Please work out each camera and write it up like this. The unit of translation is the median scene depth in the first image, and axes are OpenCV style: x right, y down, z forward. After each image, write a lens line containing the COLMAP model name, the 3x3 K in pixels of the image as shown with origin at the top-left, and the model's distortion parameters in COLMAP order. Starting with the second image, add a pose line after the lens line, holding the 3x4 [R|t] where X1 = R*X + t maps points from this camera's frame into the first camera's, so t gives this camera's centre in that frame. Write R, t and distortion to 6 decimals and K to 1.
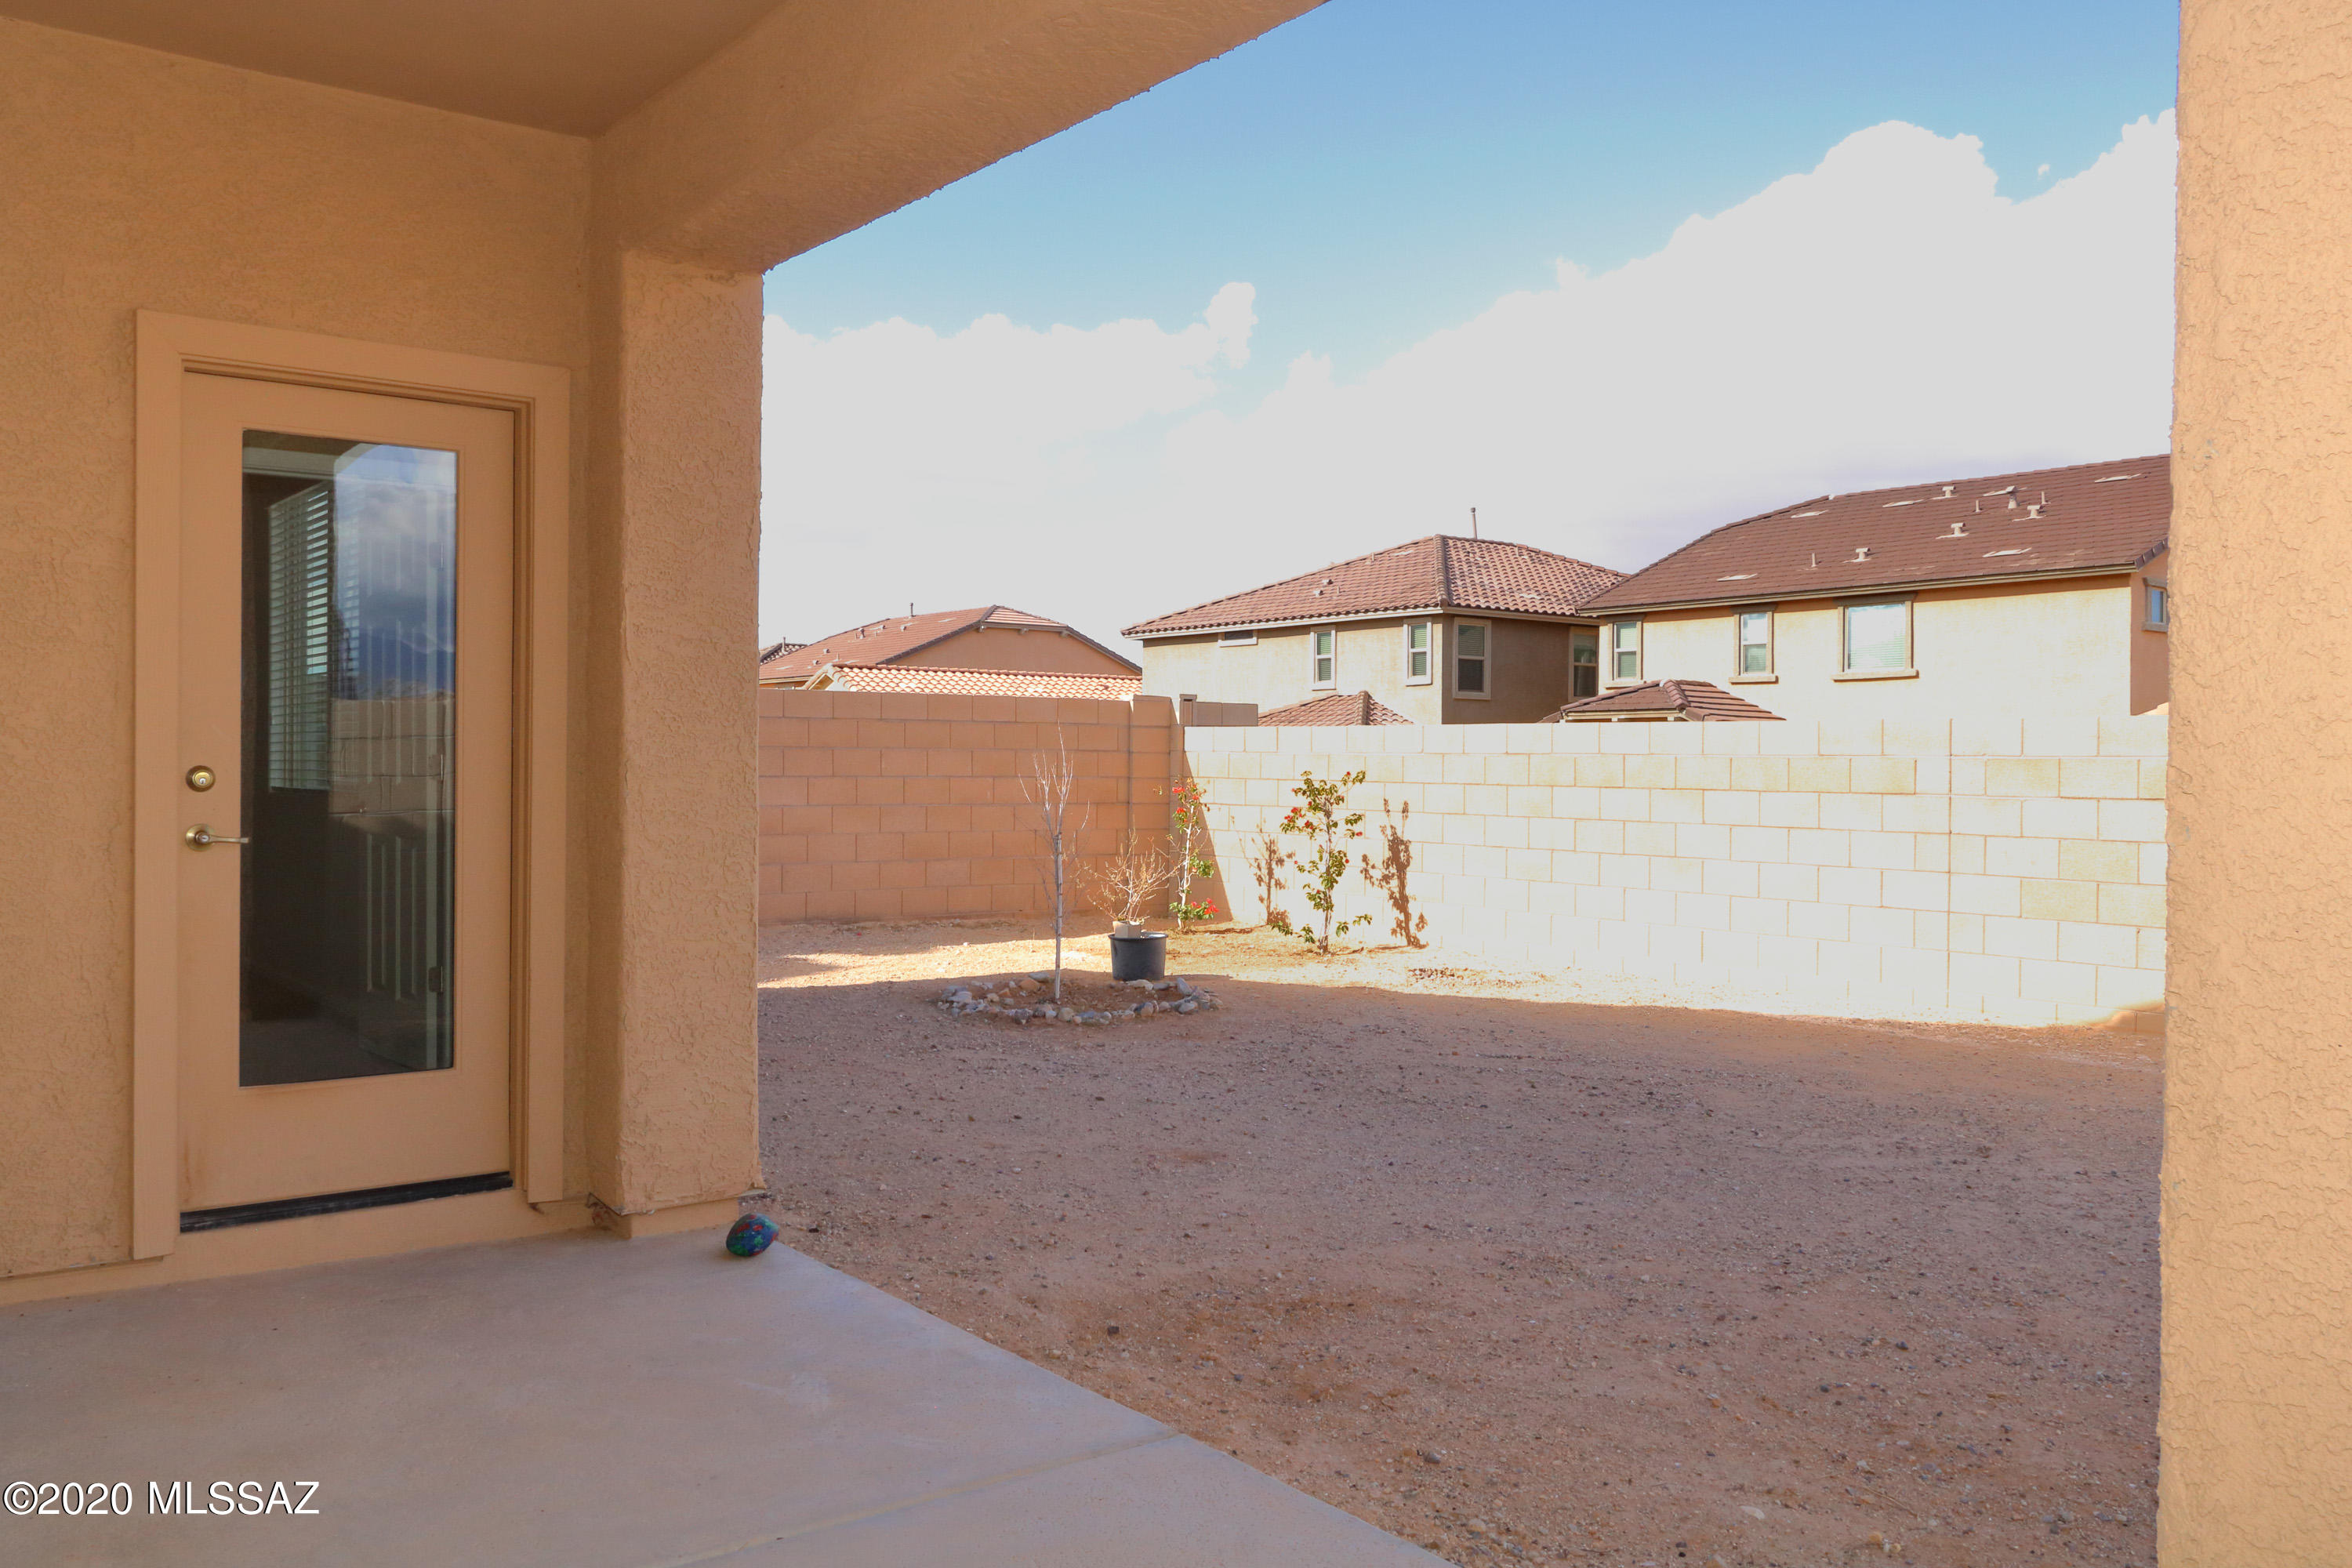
lens RADIAL K [[1865.0, 0, 1175.9], [0, 1865.0, 775.0], [0, 0, 1]] dist [-0.005649, 0.009855]
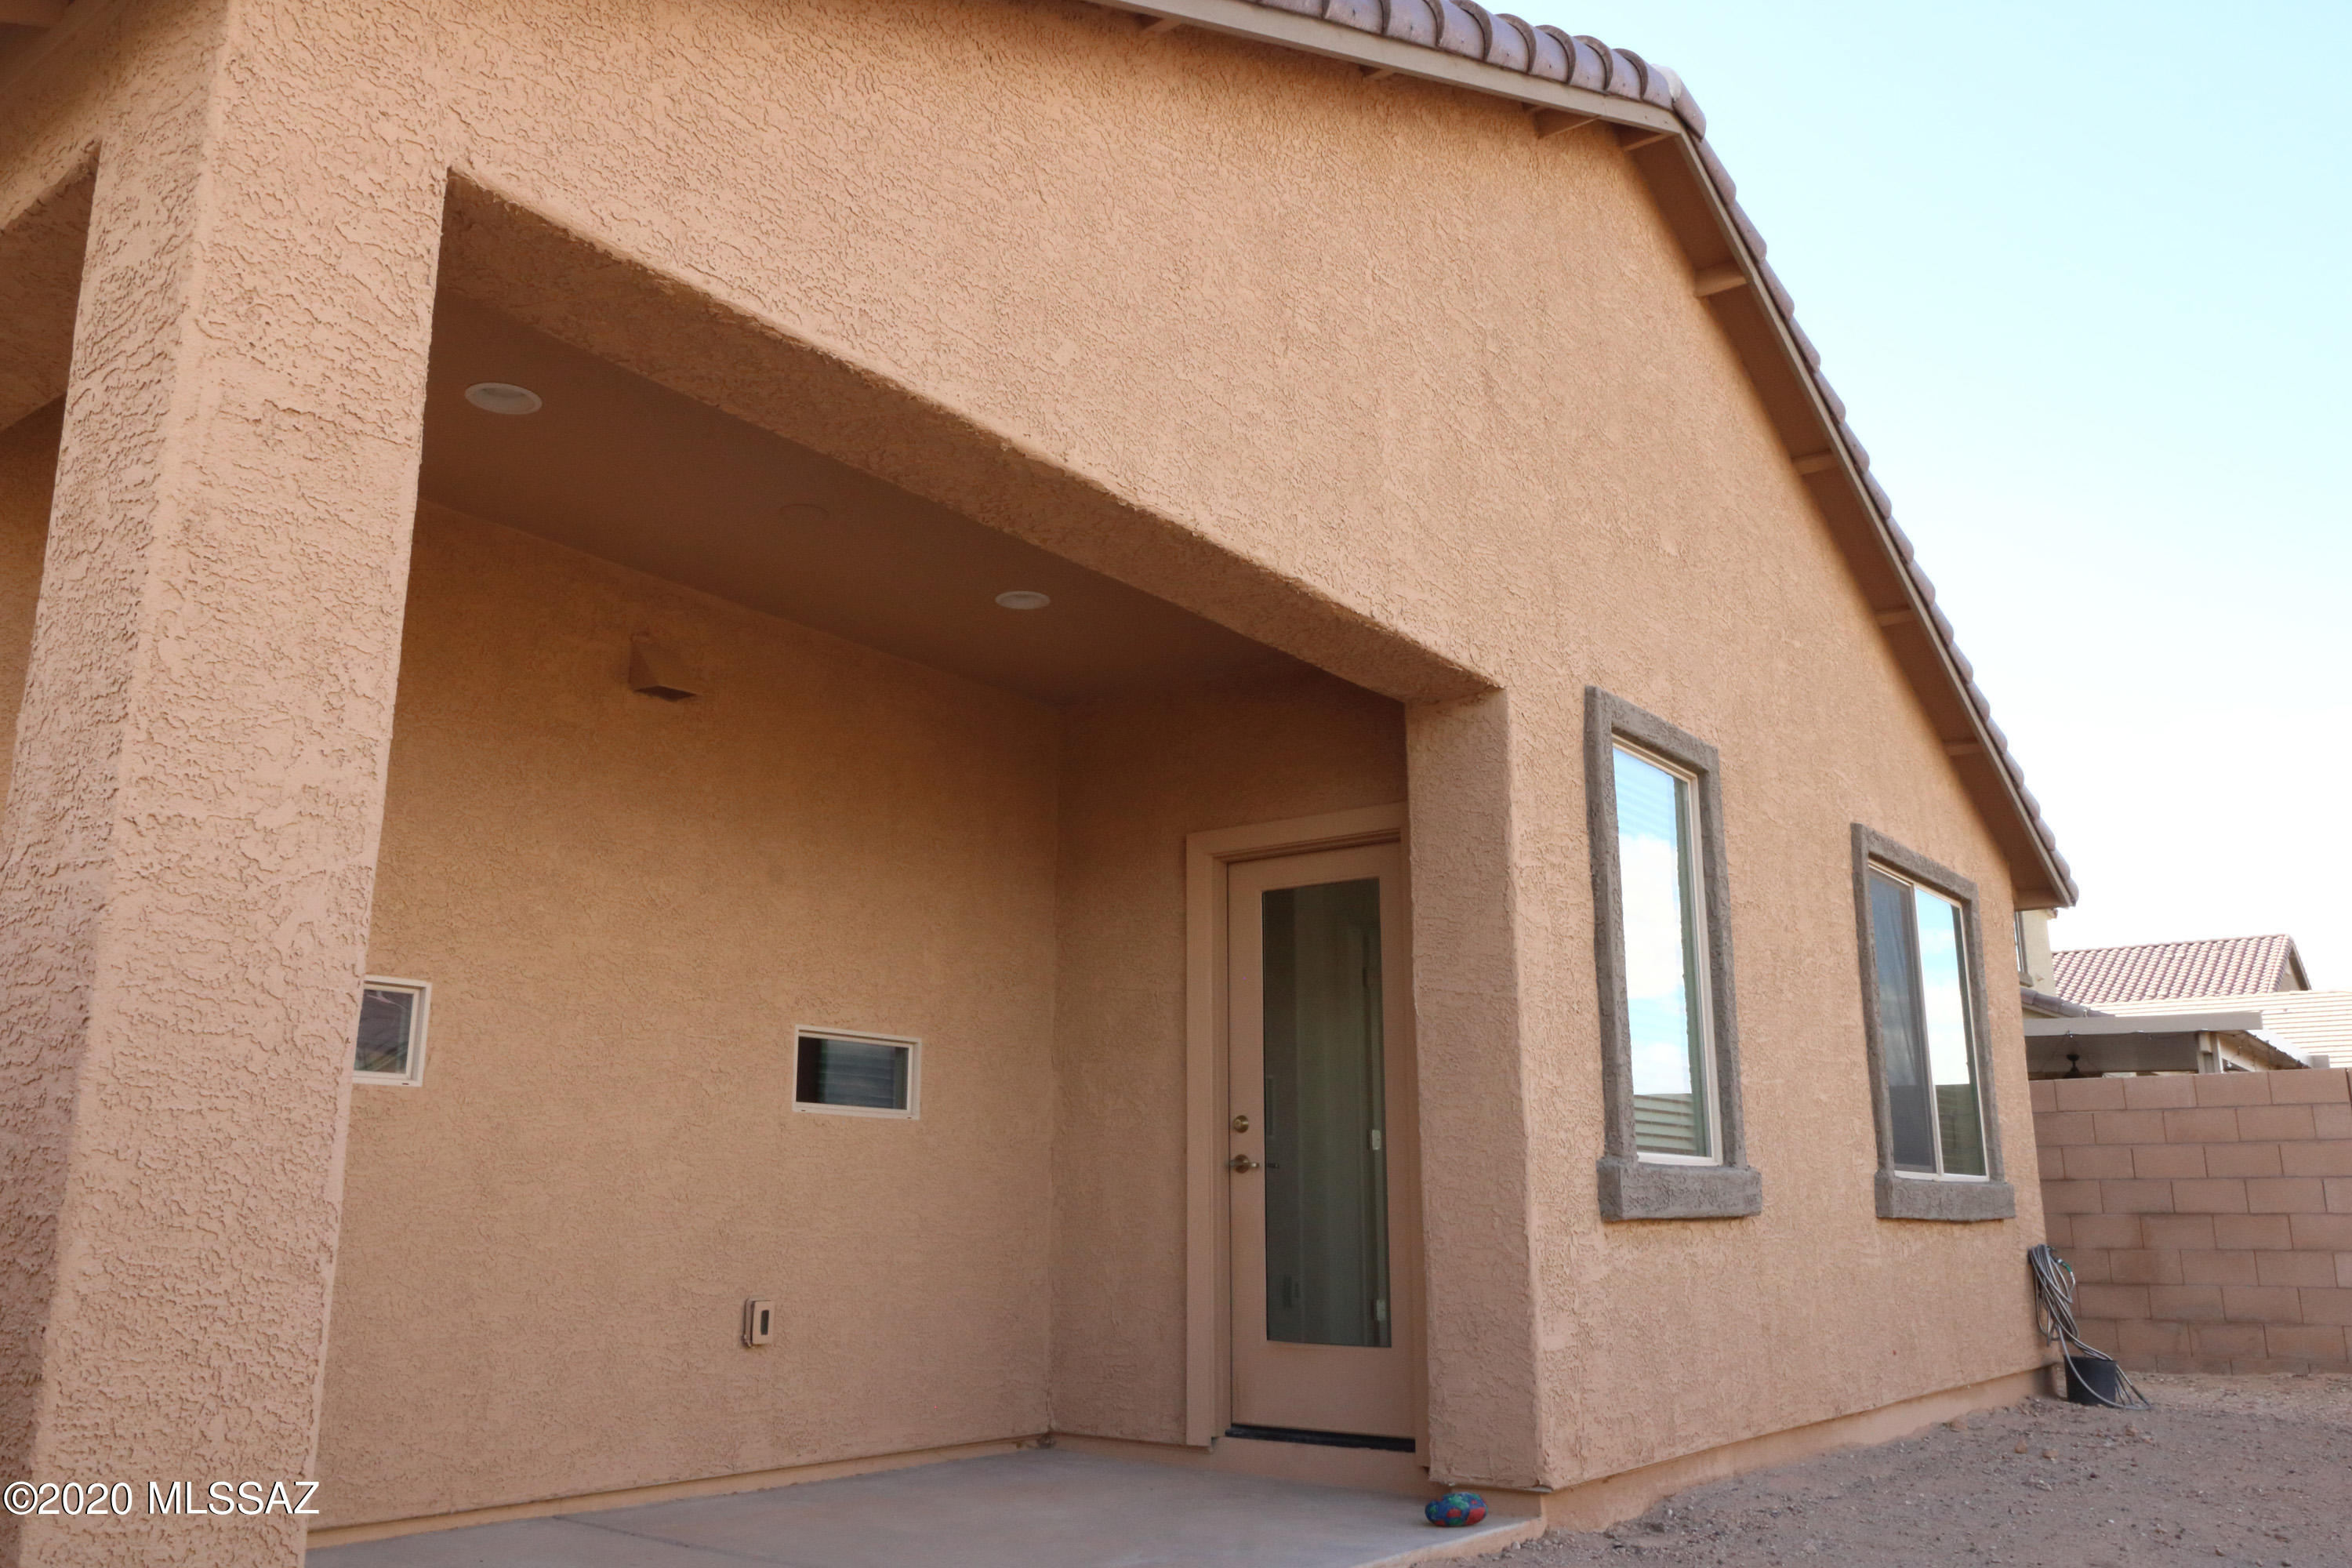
lens RADIAL K [[1865.0, 0, 1173.1], [0, 1865.0, 786.3], [0, 0, 1]] dist [-0.005649, 0.009855]
pose [[0.260046, -0.224412, -0.939157, 0.874658], [-0.010553, 0.971900, -0.235158, 0.085210], [0.965539, 0.071063, 0.250370, 0.506307]]
